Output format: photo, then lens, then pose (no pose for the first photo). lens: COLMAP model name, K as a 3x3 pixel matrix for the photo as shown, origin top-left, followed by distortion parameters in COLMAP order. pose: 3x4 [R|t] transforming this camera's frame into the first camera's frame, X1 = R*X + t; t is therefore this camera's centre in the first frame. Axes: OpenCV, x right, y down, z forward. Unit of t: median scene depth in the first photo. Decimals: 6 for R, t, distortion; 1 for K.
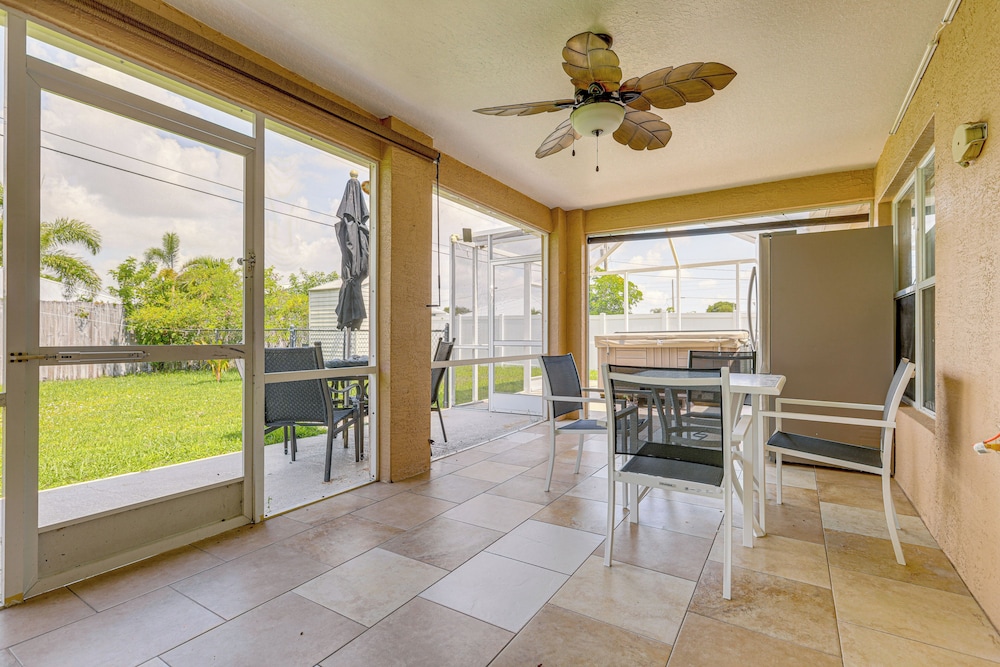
lens RADIAL K [[470.3, 0, 504.3], [0, 470.3, 332.6], [0, 0, 1]] dist [-0.000415, 0.000142]
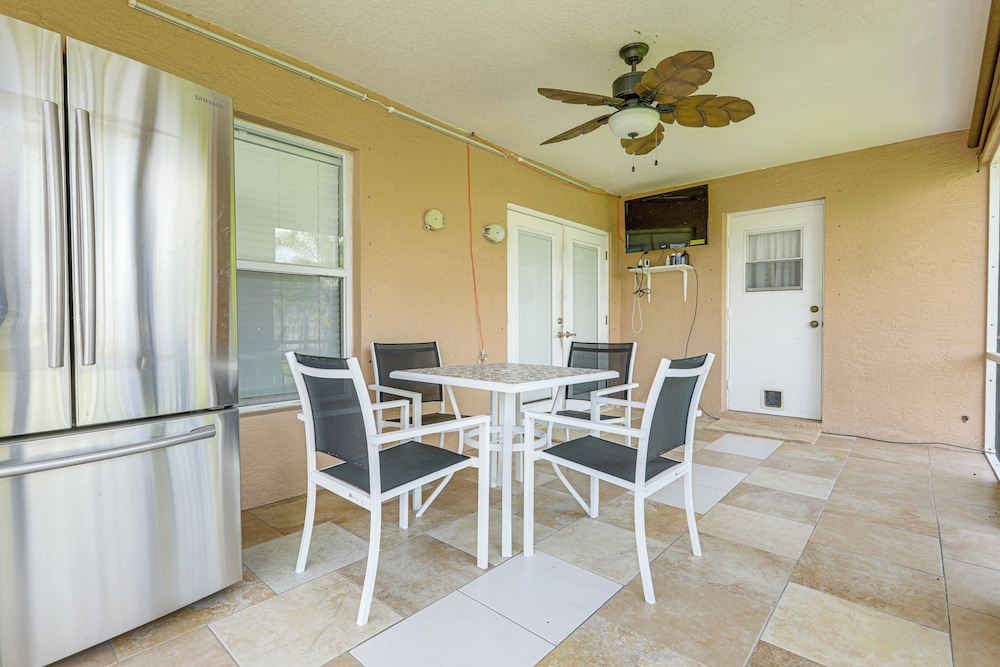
lens RADIAL K [[470.3, 0, 504.3], [0, 470.3, 332.6], [0, 0, 1]] dist [-0.000415, 0.000142]
pose [[-0.987144, -0.001614, 0.159825, 0.304348], [-0.000325, 0.999967, 0.008088, 0.018861], [-0.159833, 0.007932, -0.987112, 2.024811]]
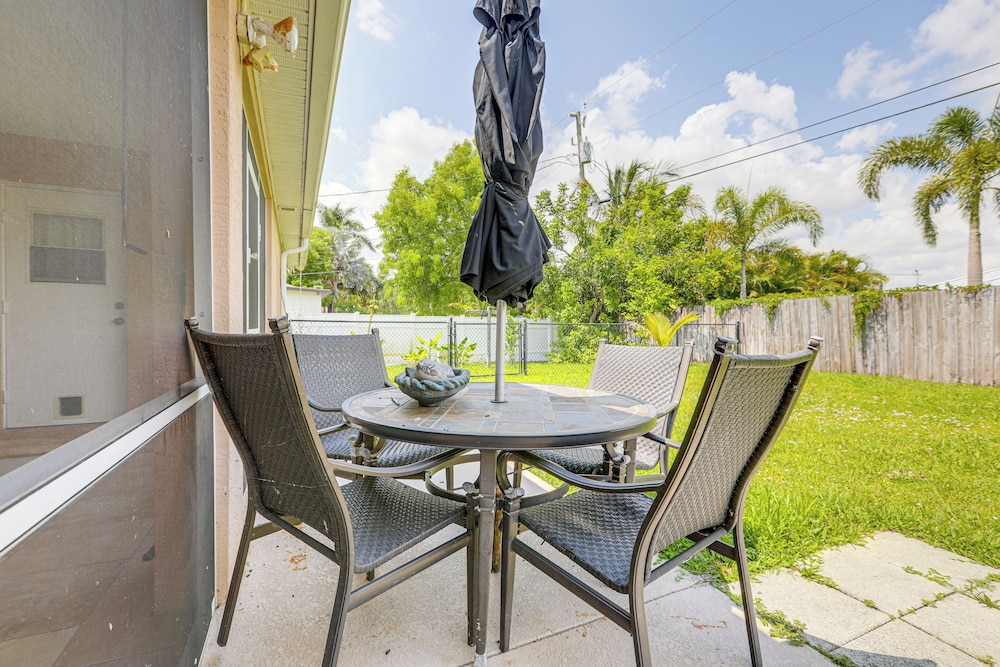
lens RADIAL K [[446.1, 0, 492.8], [0, 446.1, 330.8], [0, 0, 1]] dist [-0.001702, 0.000064]
pose [[-0.551372, 0.002605, -0.834255, 0.026368], [-0.000094, 0.999995, 0.003184, 0.028822], [0.834260, 0.001834, -0.551369, 2.097364]]
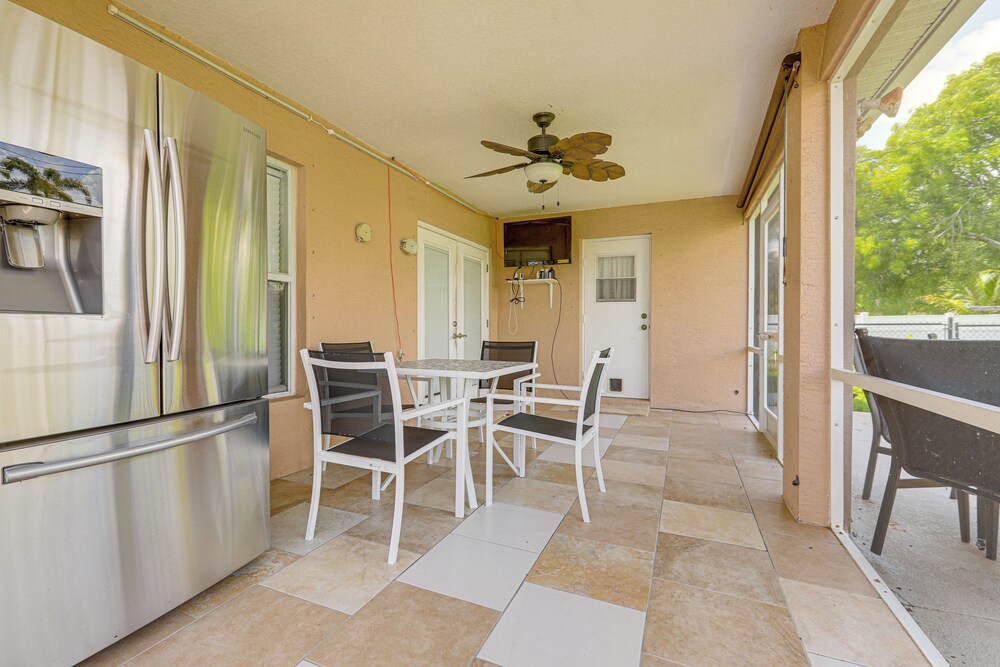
lens RADIAL K [[446.1, 0, 492.8], [0, 446.1, 330.8], [0, 0, 1]] dist [-0.001702, 0.000064]
pose [[-0.989030, -0.000897, -0.147712, 0.520323], [-0.000662, 0.999998, -0.001639, 0.022238], [0.147714, -0.001524, -0.989029, 2.195166]]
